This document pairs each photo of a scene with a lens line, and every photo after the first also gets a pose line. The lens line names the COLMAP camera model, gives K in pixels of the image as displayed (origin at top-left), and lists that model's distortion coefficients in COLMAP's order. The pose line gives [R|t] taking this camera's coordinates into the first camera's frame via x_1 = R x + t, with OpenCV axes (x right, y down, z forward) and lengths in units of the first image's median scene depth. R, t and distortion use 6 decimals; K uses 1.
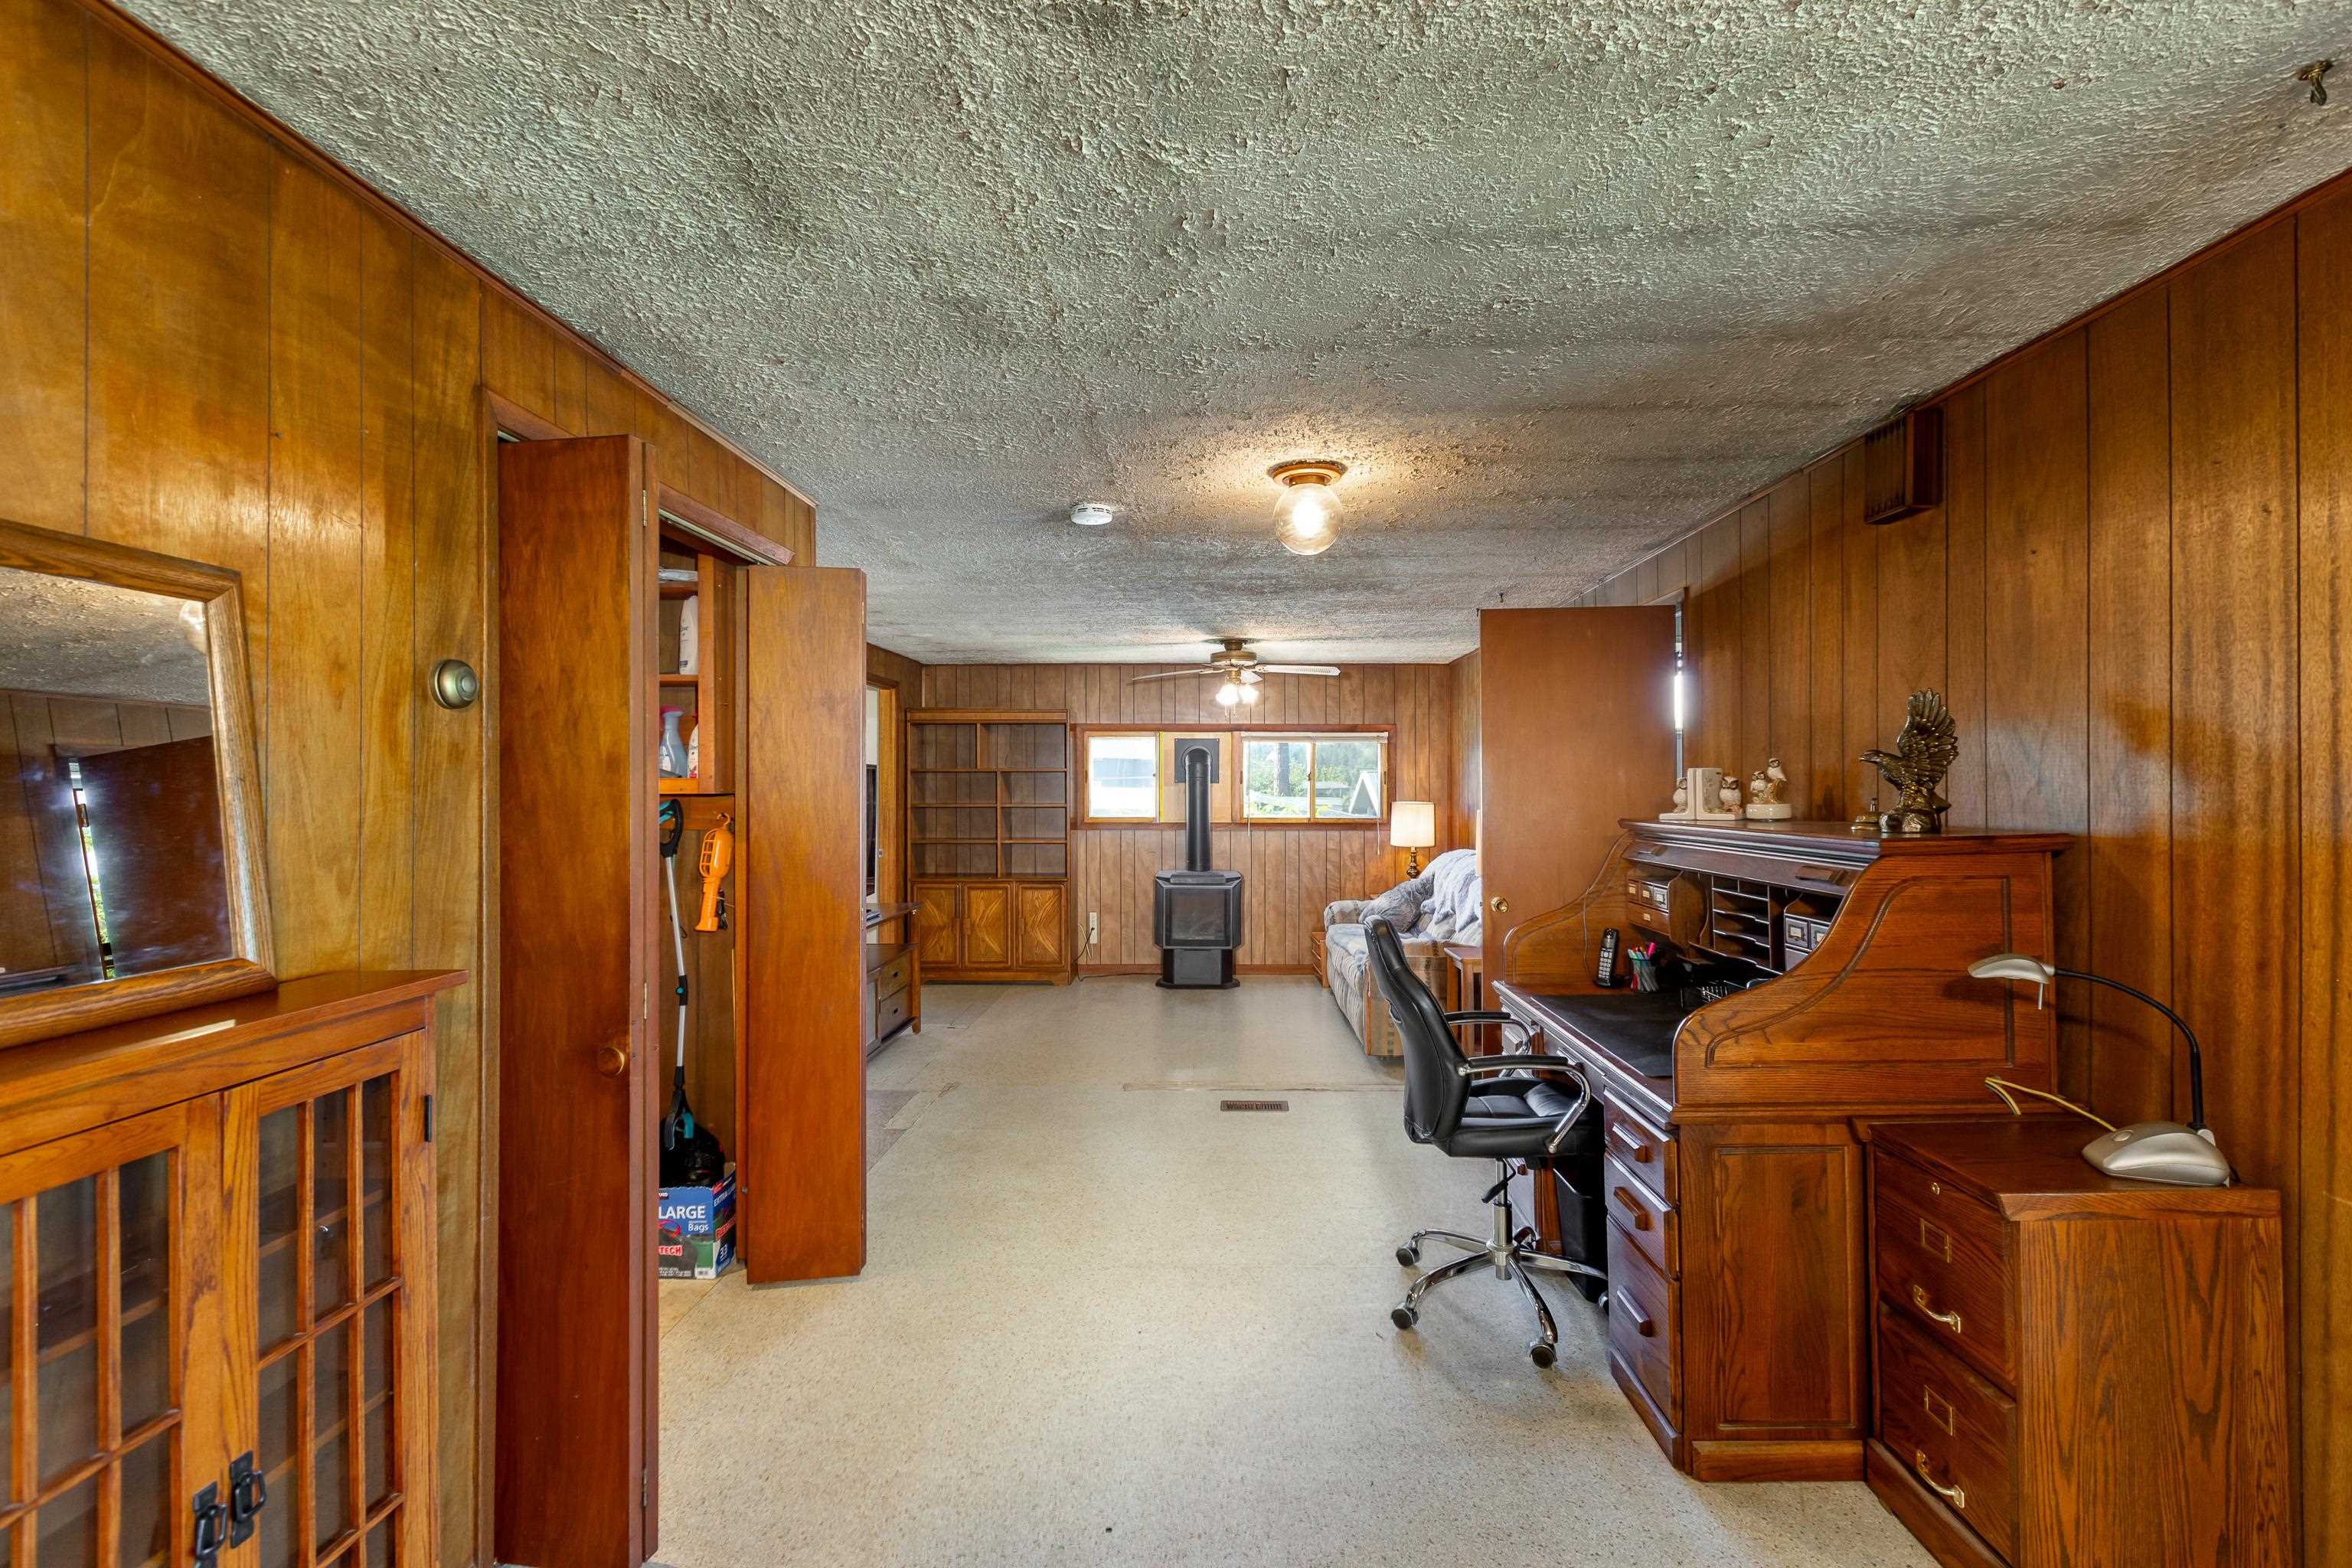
lens RADIAL K [[1057.1, 0, 1218.8], [0, 1057.1, 784.2], [0, 0, 1]] dist [-0.001423, -0.001904]
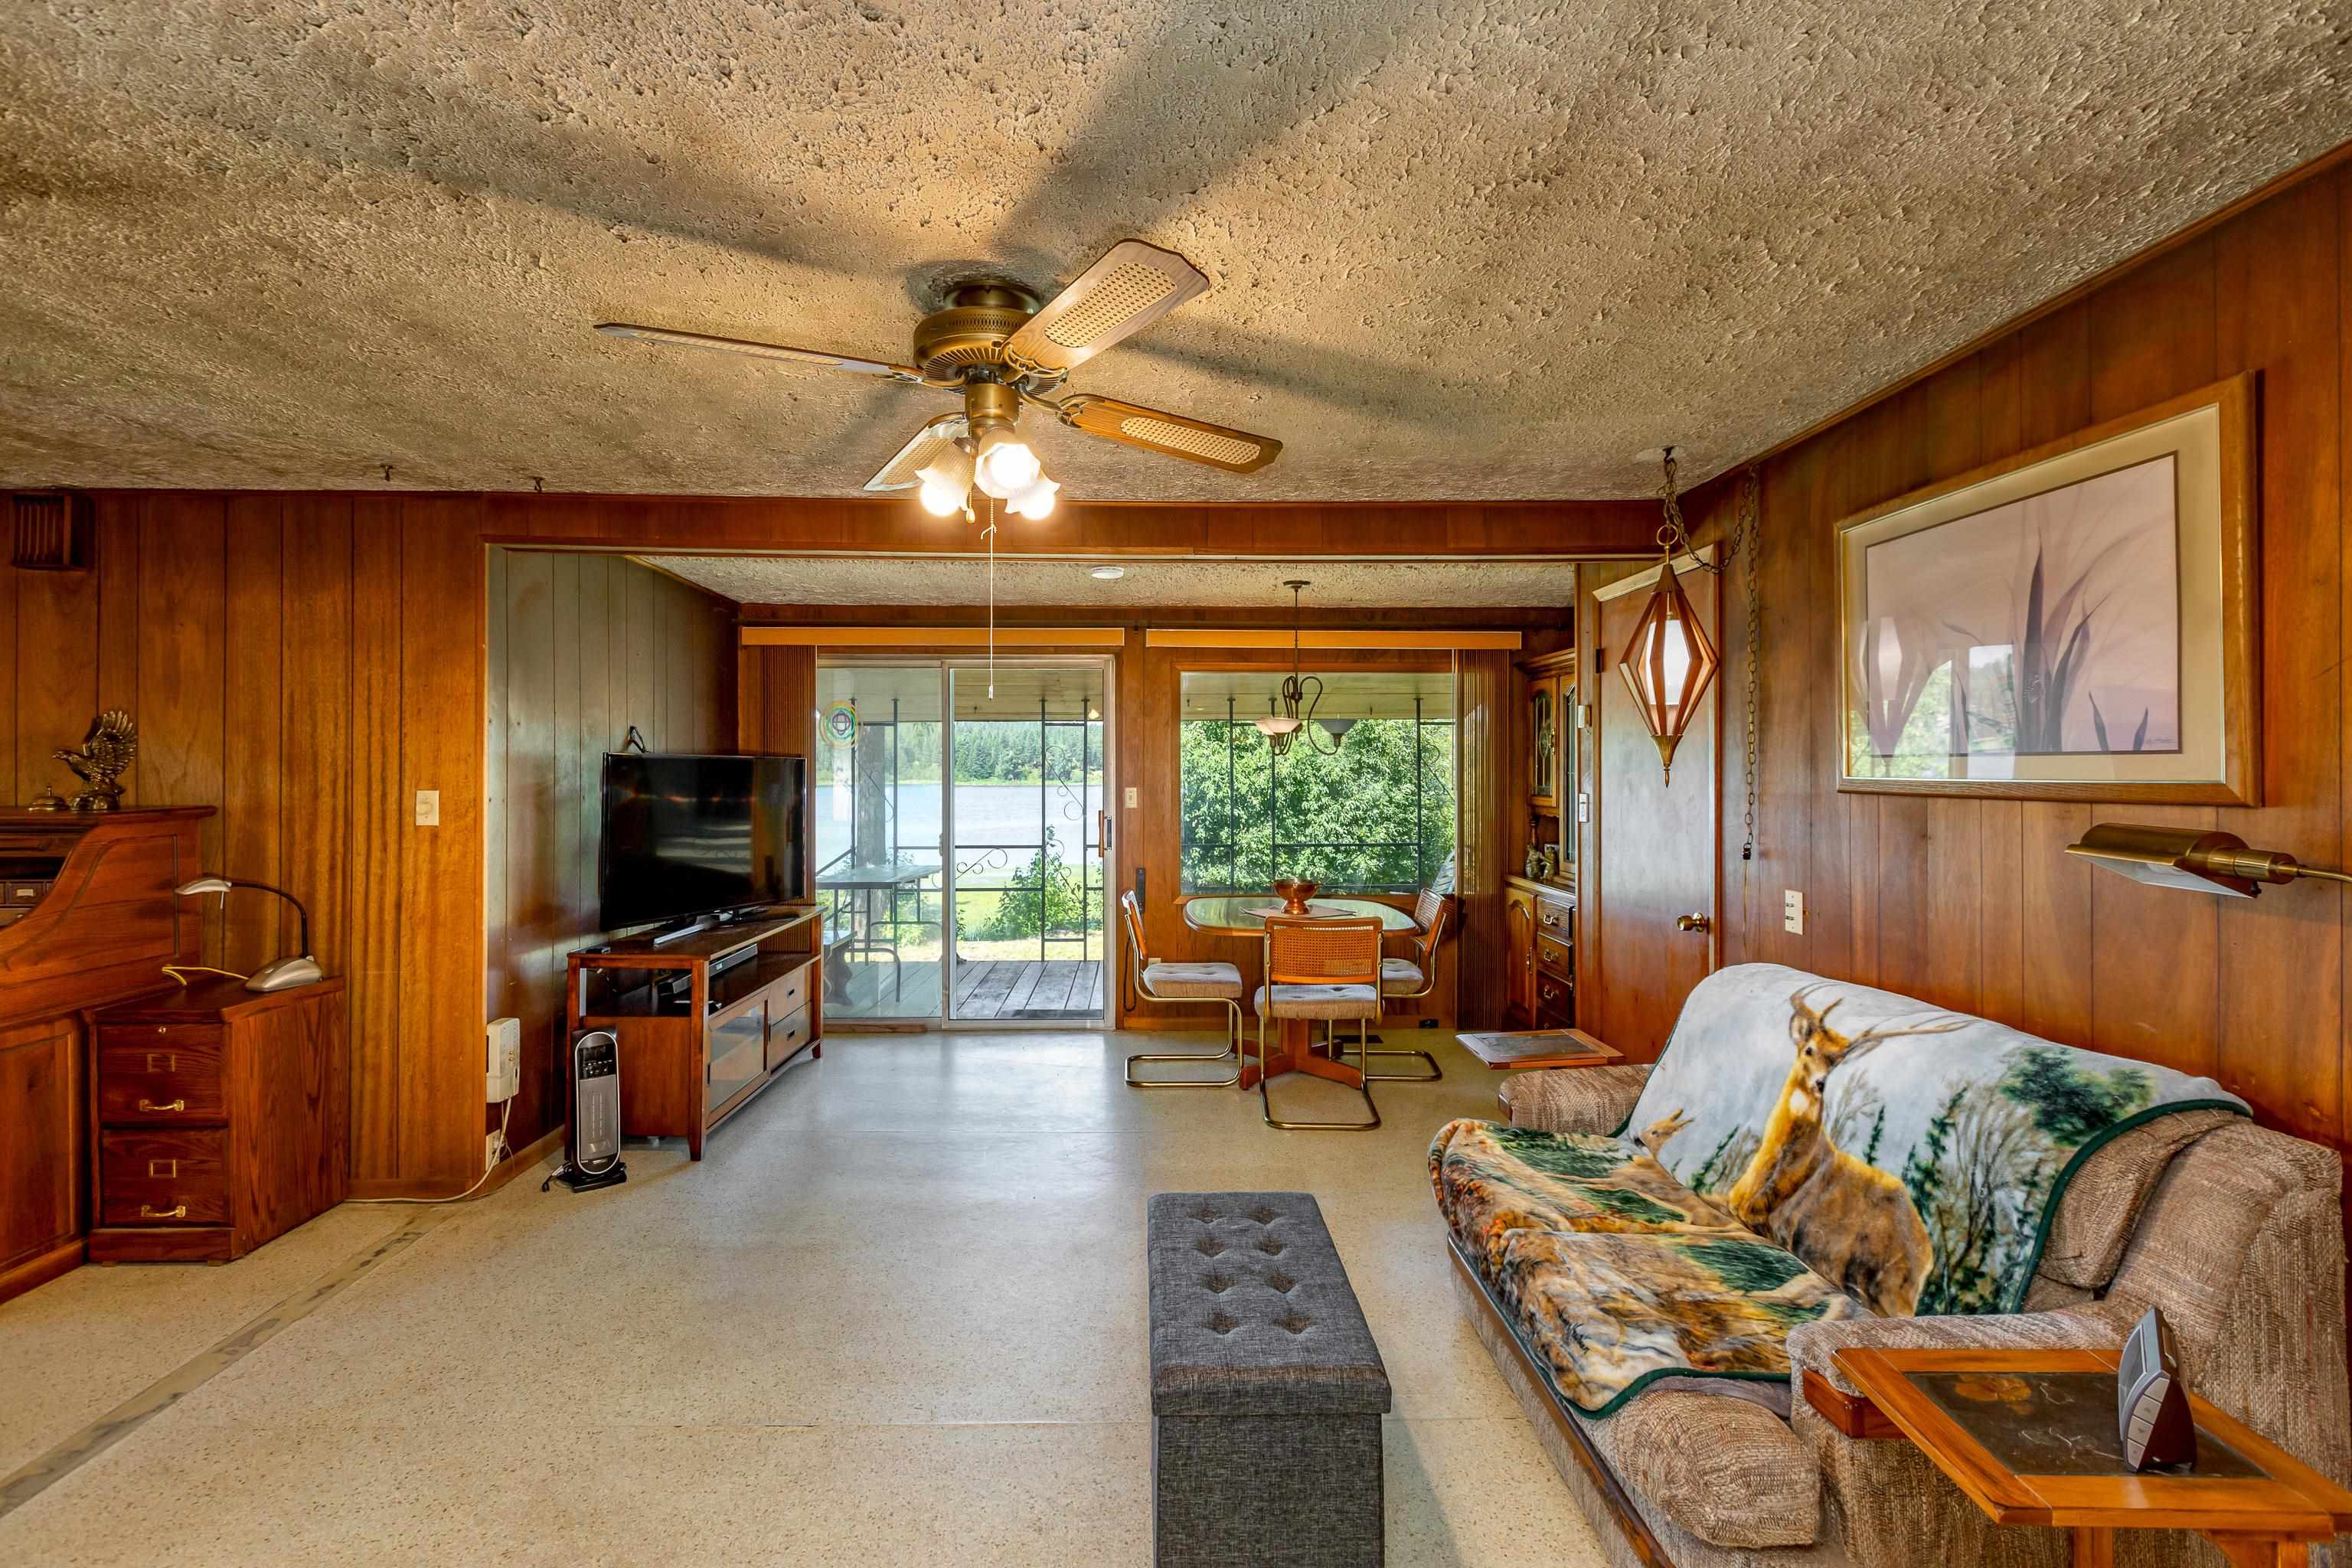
lens RADIAL K [[1057.1, 0, 1163.5], [0, 1057.1, 768.7], [0, 0, 1]] dist [-0.001423, -0.001904]
pose [[-0.027311, 0.008549, 0.999590, -0.409316], [-0.003616, 0.999956, -0.008650, -0.000974], [-0.999620, -0.003850, -0.027279, -0.199593]]
